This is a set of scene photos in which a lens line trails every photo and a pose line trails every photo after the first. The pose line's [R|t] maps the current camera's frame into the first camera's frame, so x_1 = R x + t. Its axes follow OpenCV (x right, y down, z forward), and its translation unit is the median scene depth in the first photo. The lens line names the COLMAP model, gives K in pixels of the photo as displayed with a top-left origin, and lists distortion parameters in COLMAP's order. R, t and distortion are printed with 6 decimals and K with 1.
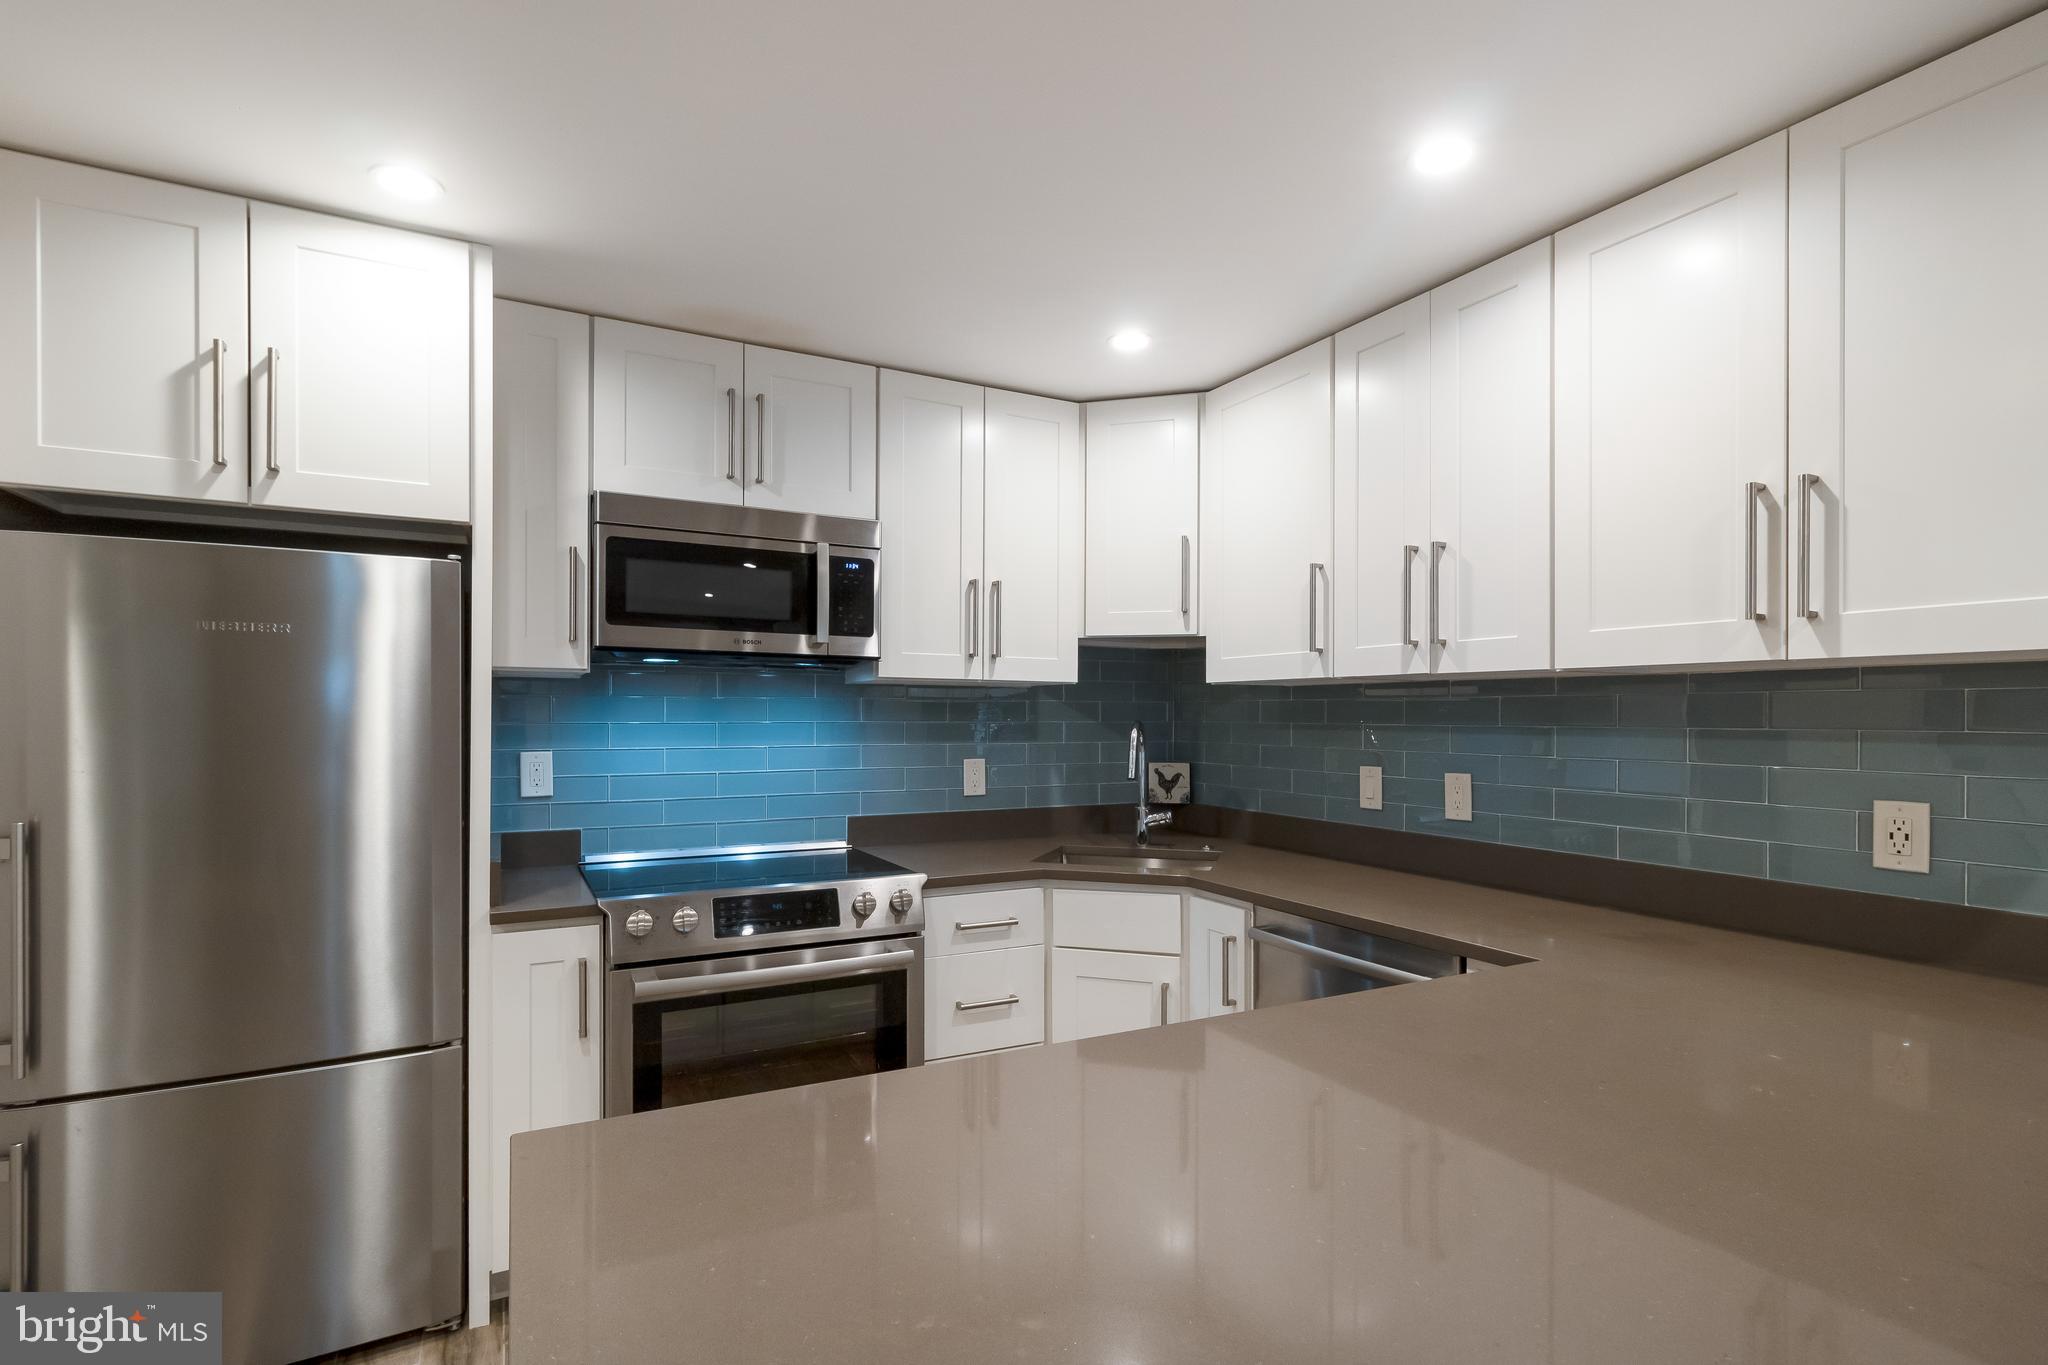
lens RADIAL K [[980.5, 0, 1024.5], [0, 980.5, 716.3], [0, 0, 1]] dist [0.000804, -0.000124]
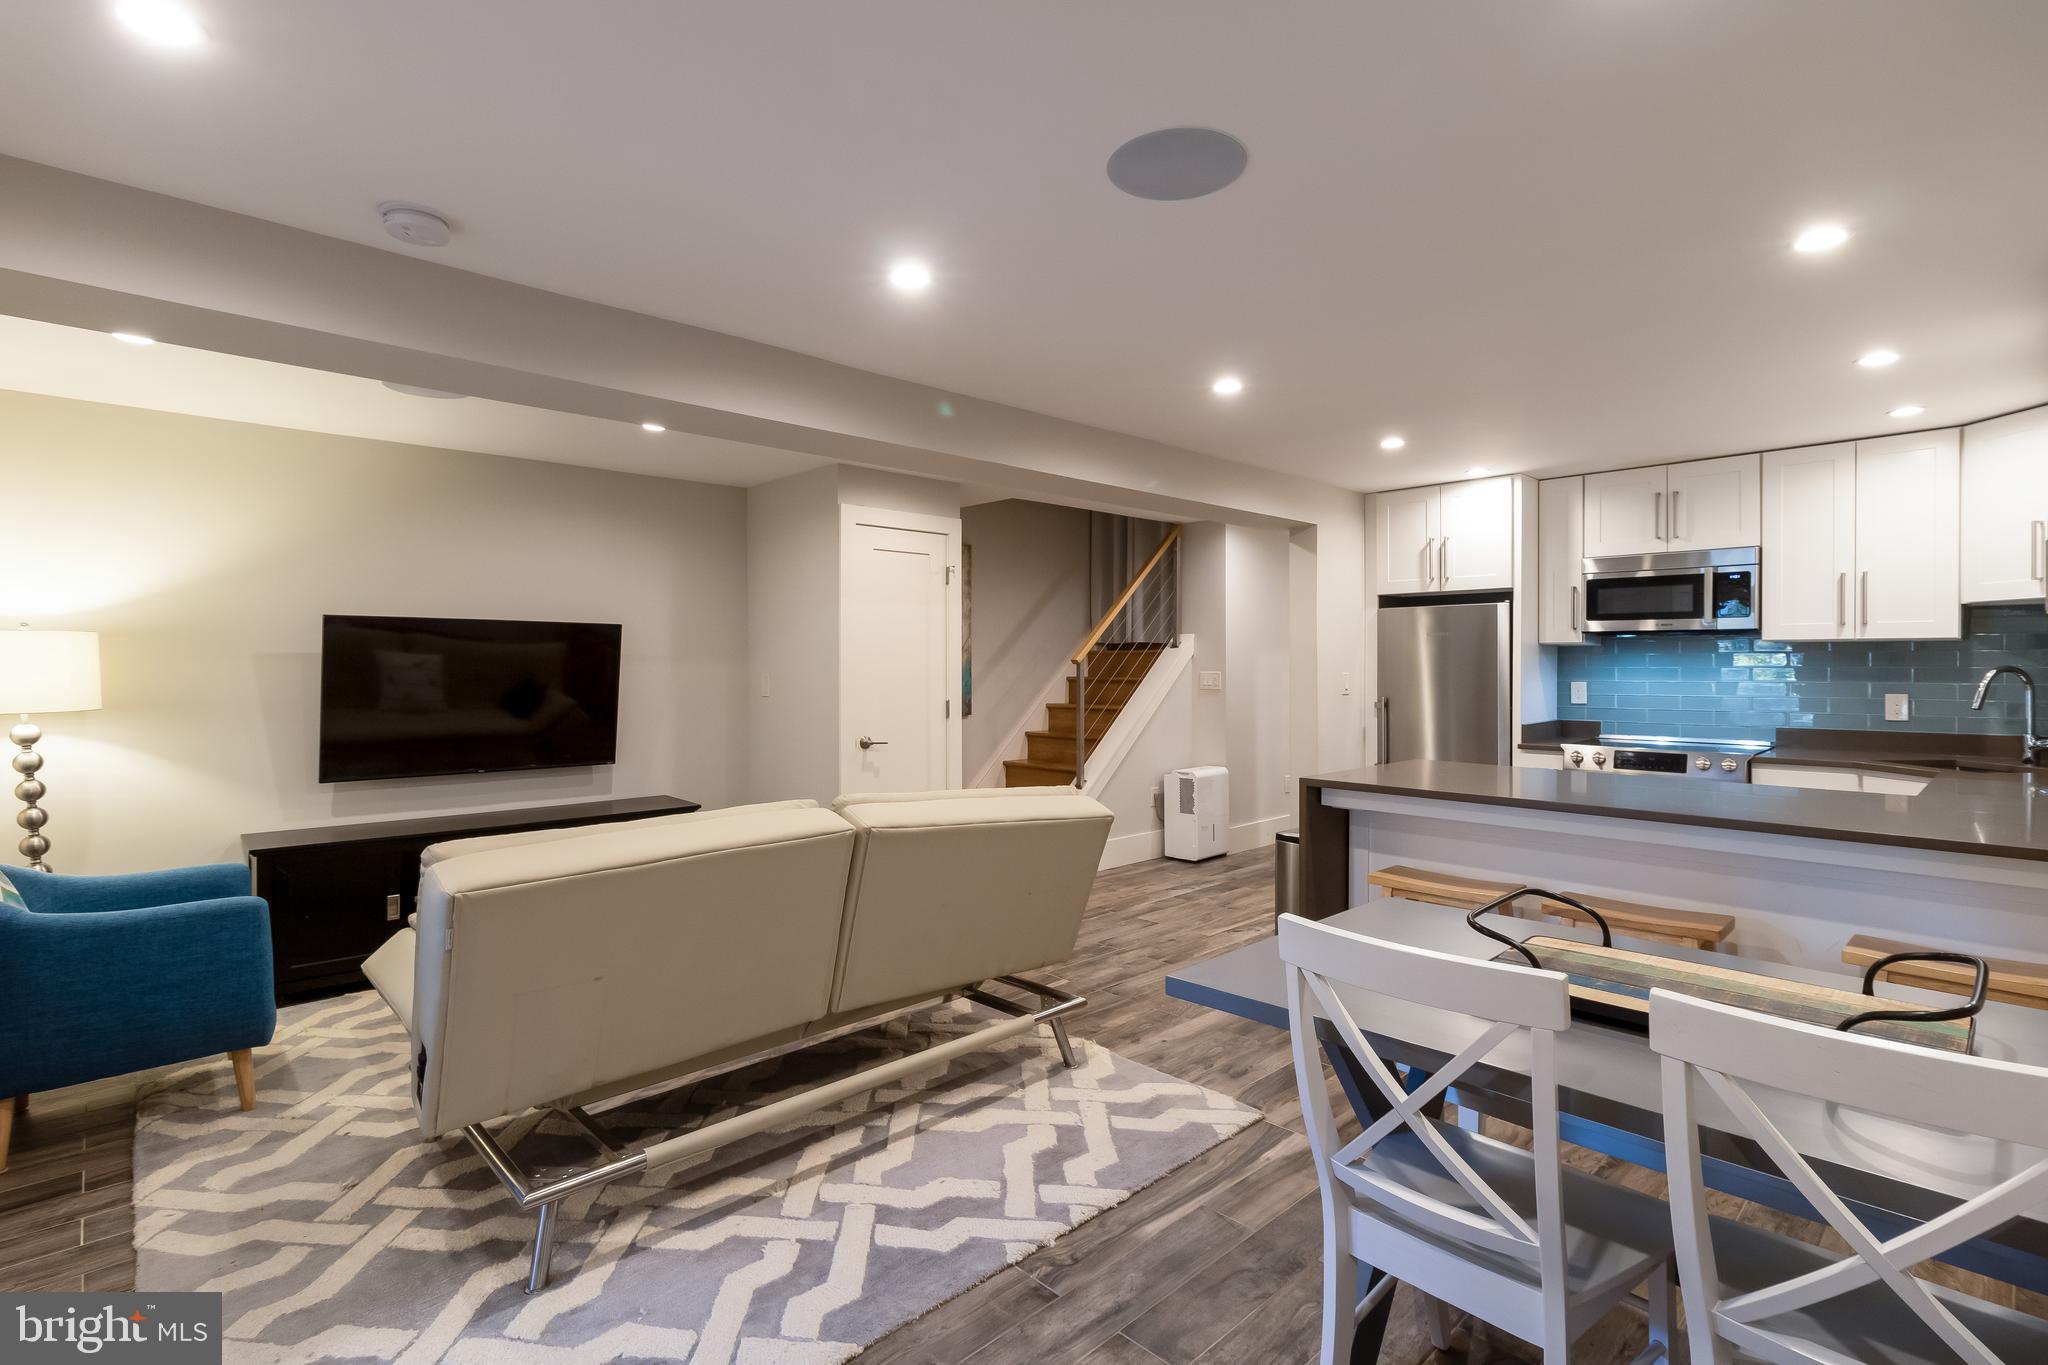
lens RADIAL K [[966.6, 0, 1013.6], [0, 966.6, 668.8], [0, 0, 1]] dist [0.005329, -0.000018]
pose [[0.270838, -0.000659, -0.962625, 1.138225], [0.004259, 0.999991, 0.000514, 0.002606], [0.962615, -0.004239, 0.270839, -0.694289]]
